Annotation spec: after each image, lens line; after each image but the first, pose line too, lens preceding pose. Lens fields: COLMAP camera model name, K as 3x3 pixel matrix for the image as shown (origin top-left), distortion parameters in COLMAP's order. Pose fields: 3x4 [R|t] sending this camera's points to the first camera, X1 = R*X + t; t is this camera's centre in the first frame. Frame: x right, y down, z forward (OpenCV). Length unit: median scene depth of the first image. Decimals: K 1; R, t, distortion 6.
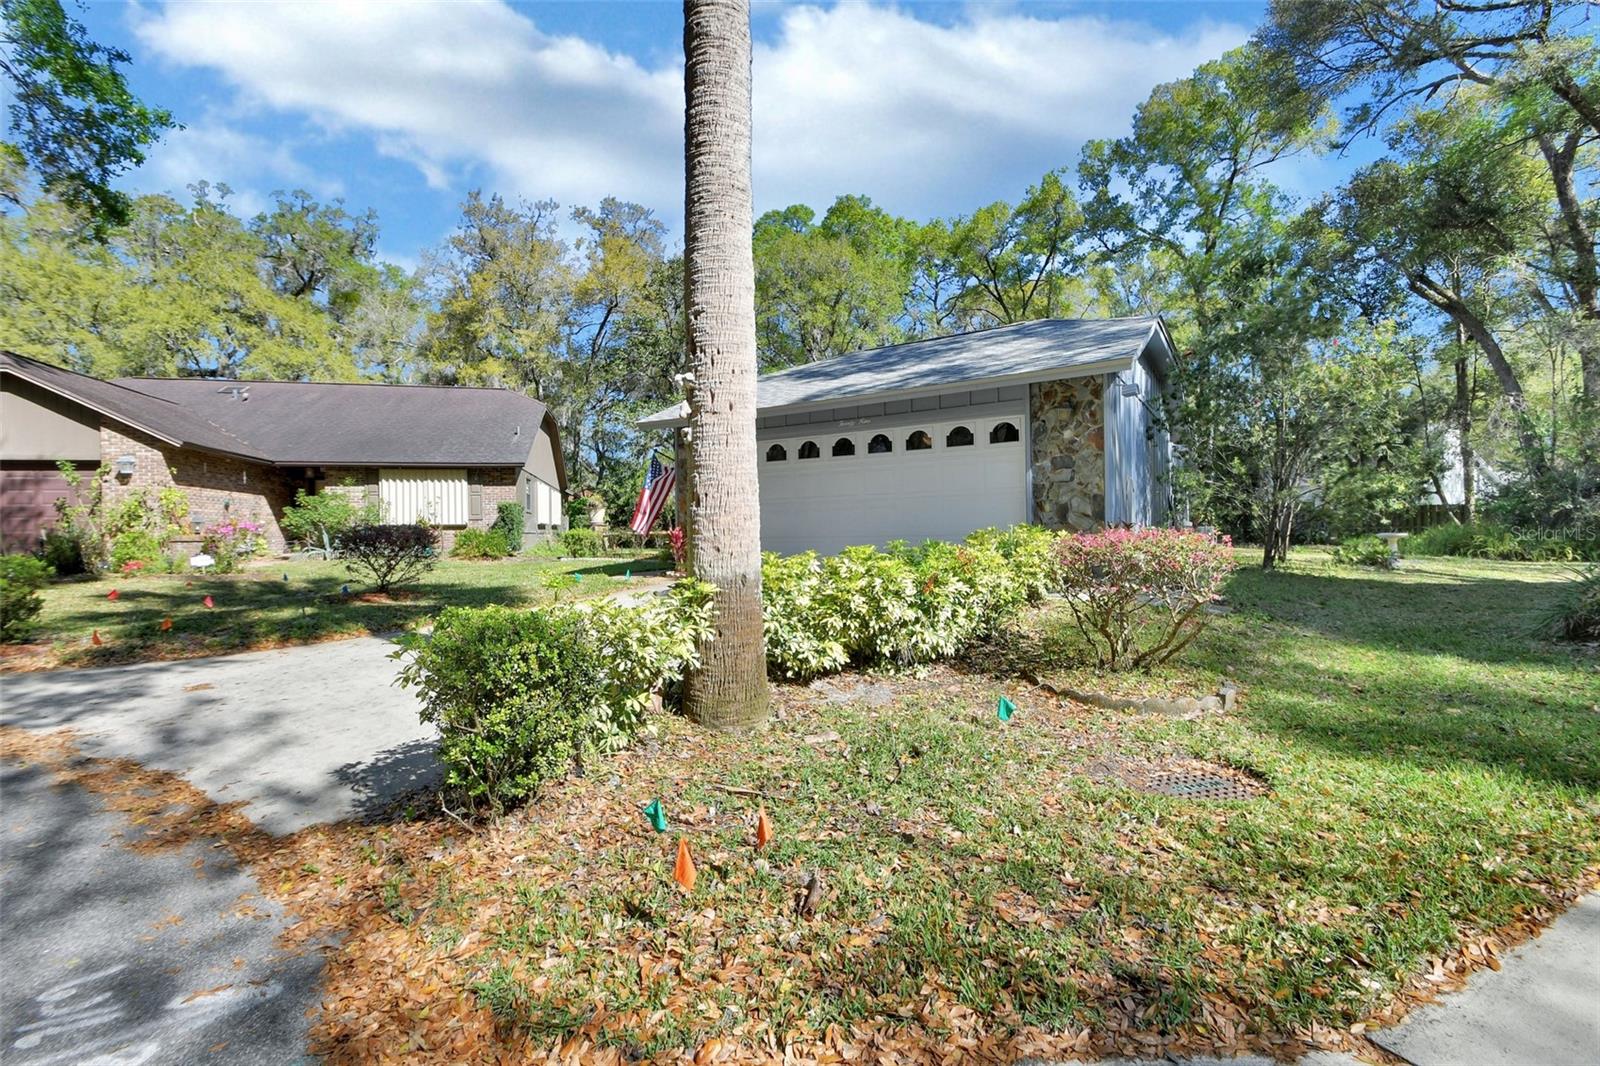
lens RADIAL K [[738.7, 0, 794.4], [0, 738.7, 534.2], [0, 0, 1]] dist [0.034464, -0.021900]
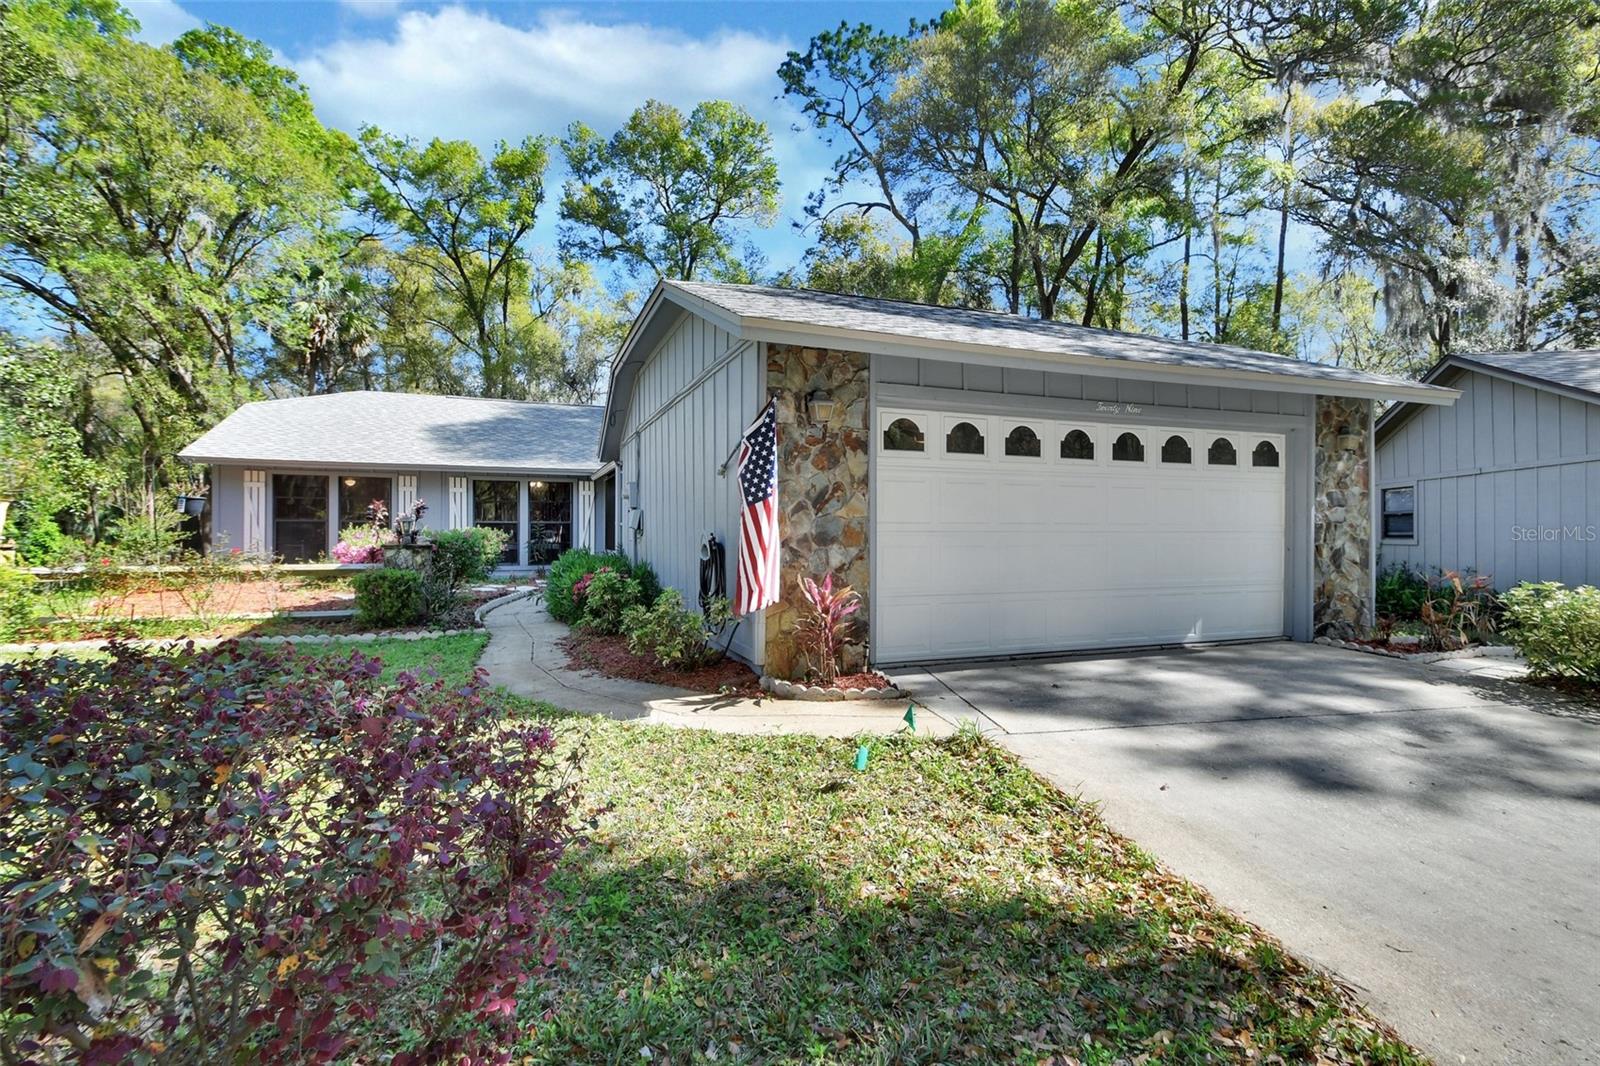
lens RADIAL K [[738.7, 0, 794.4], [0, 738.7, 534.2], [0, 0, 1]] dist [0.034464, -0.021900]
pose [[0.591620, 0.010551, 0.806148, -0.612379], [-0.012163, 0.999917, -0.004161, -0.039836], [-0.806125, -0.007343, 0.591700, 0.874964]]
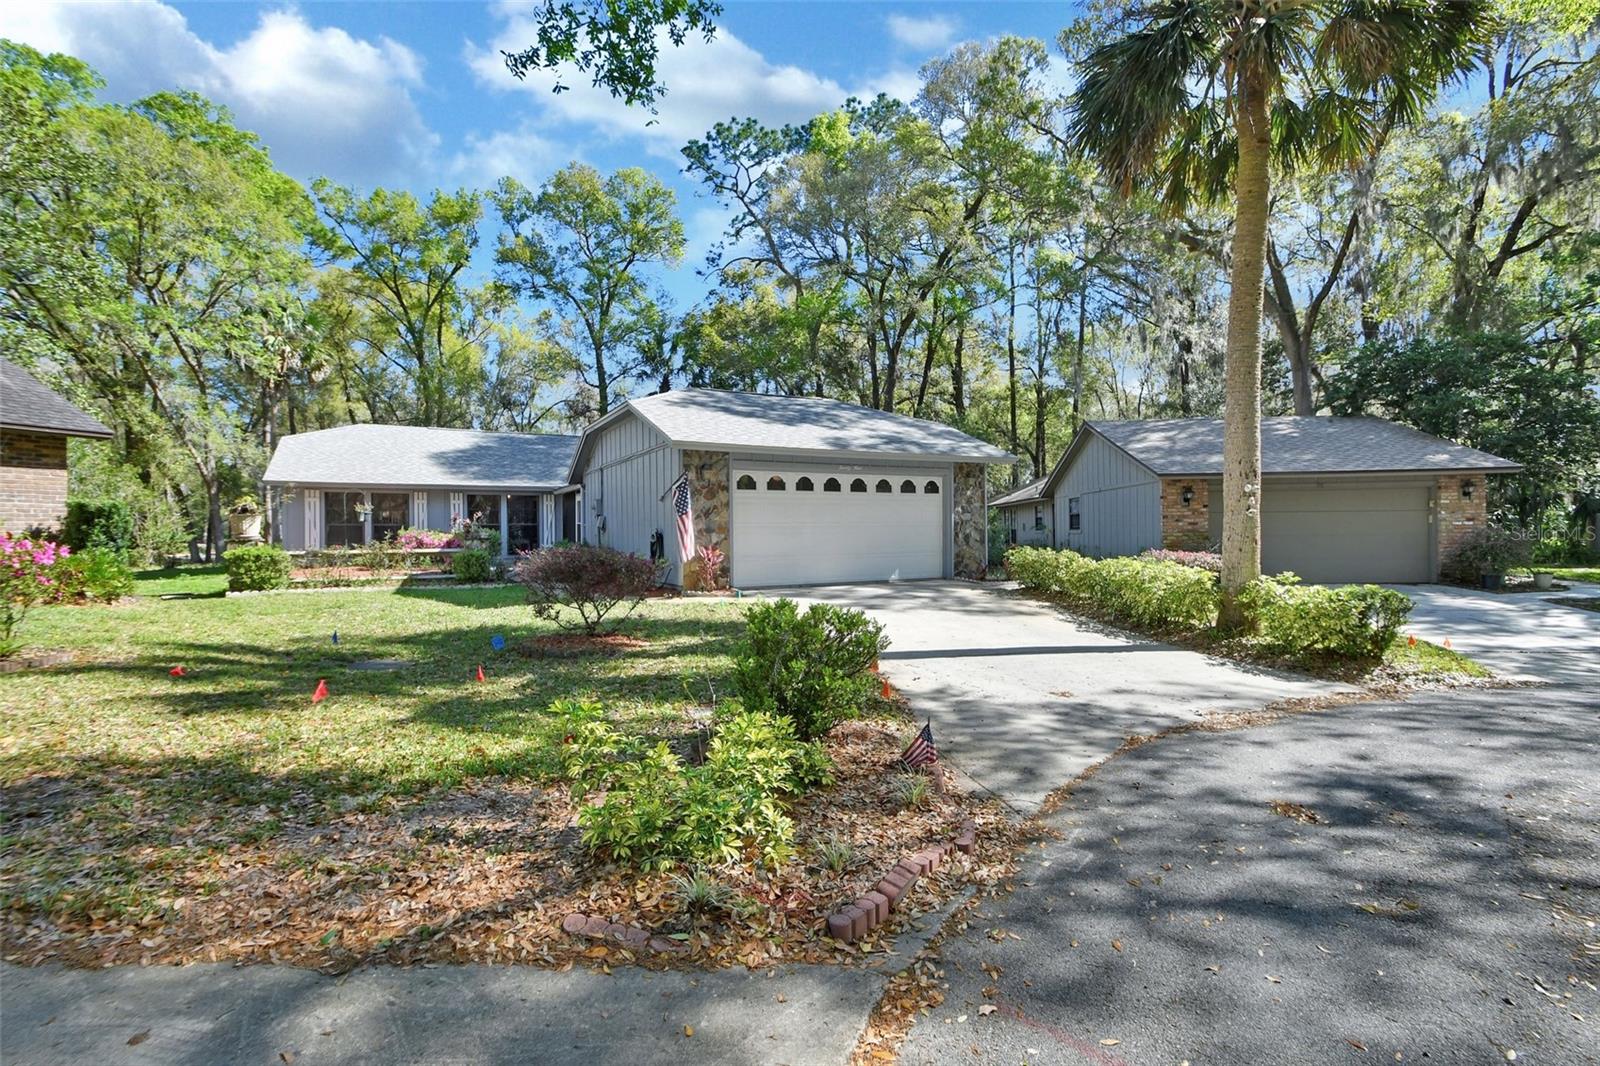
lens RADIAL K [[714.2, 0, 781.9], [0, 714.2, 536.6], [0, 0, 1]] dist [0.017094, 0.000059]
pose [[0.499863, 0.000822, 0.866104, -1.132183], [-0.001021, 0.999999, -0.000360, -0.028290], [-0.866104, -0.000704, 0.499863, 0.478553]]
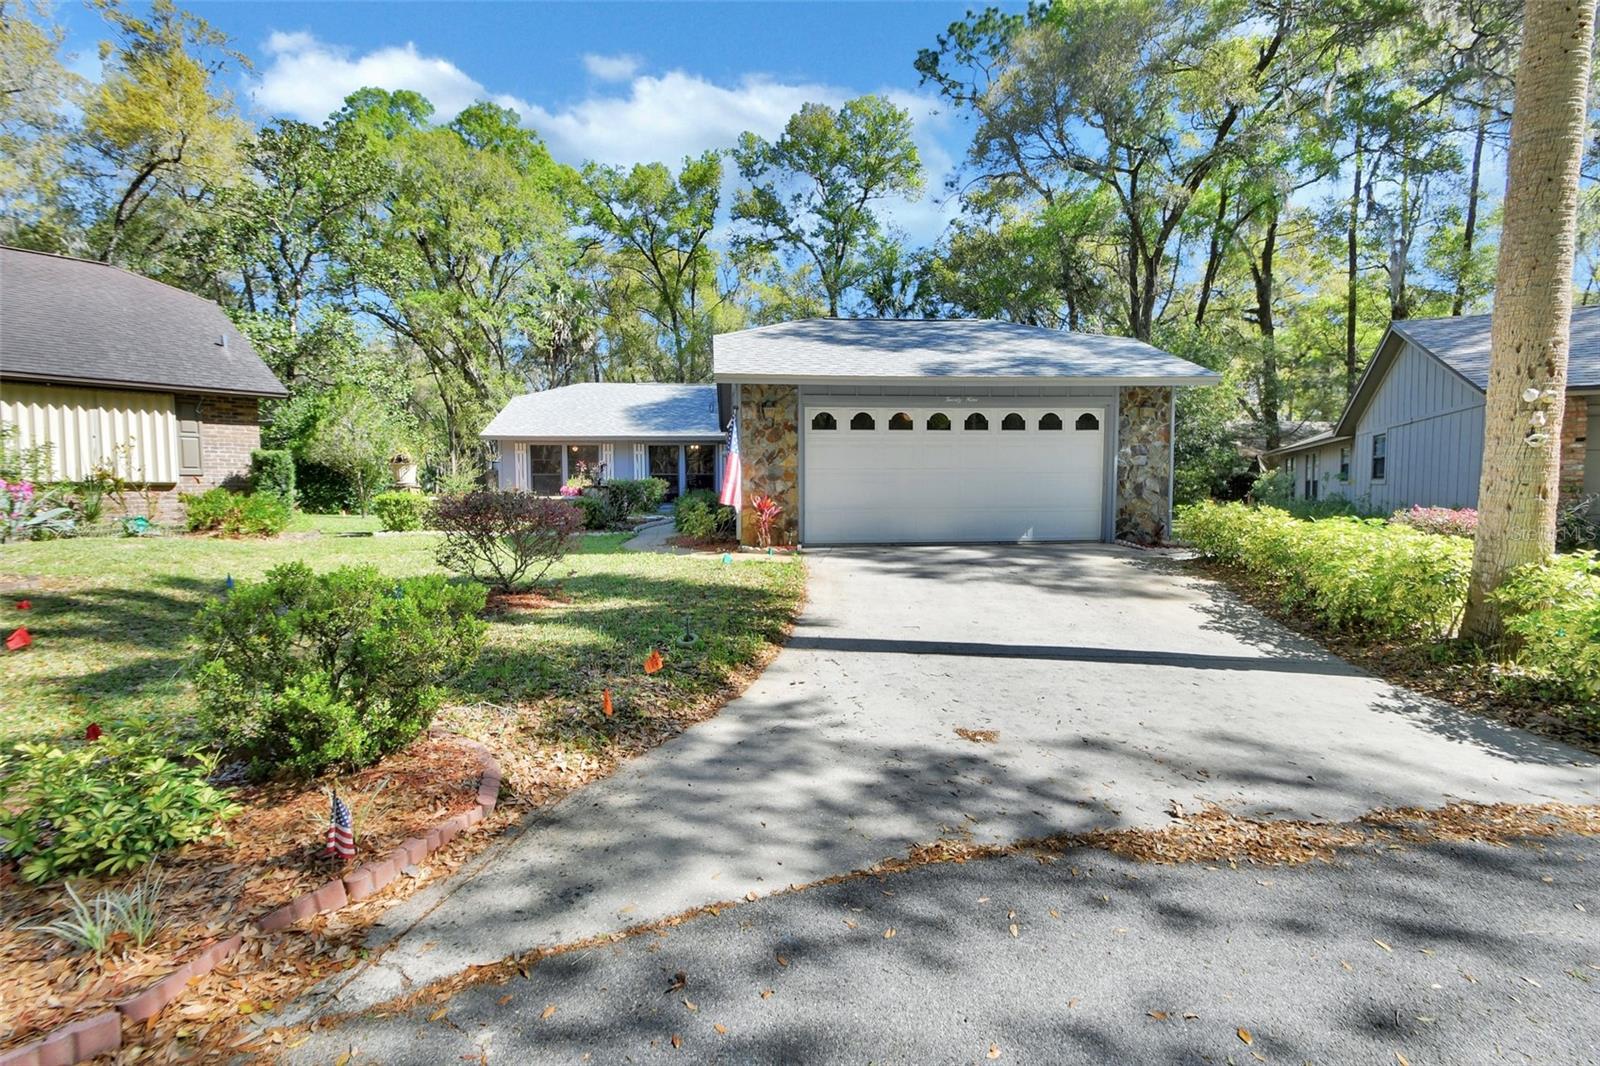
lens RADIAL K [[714.2, 0, 781.9], [0, 714.2, 536.6], [0, 0, 1]] dist [0.017094, 0.000059]
pose [[0.788257, -0.035601, 0.614316, -0.789356], [-0.006984, 0.997743, 0.066783, -0.022620], [-0.615307, -0.056933, 0.786229, 0.348747]]
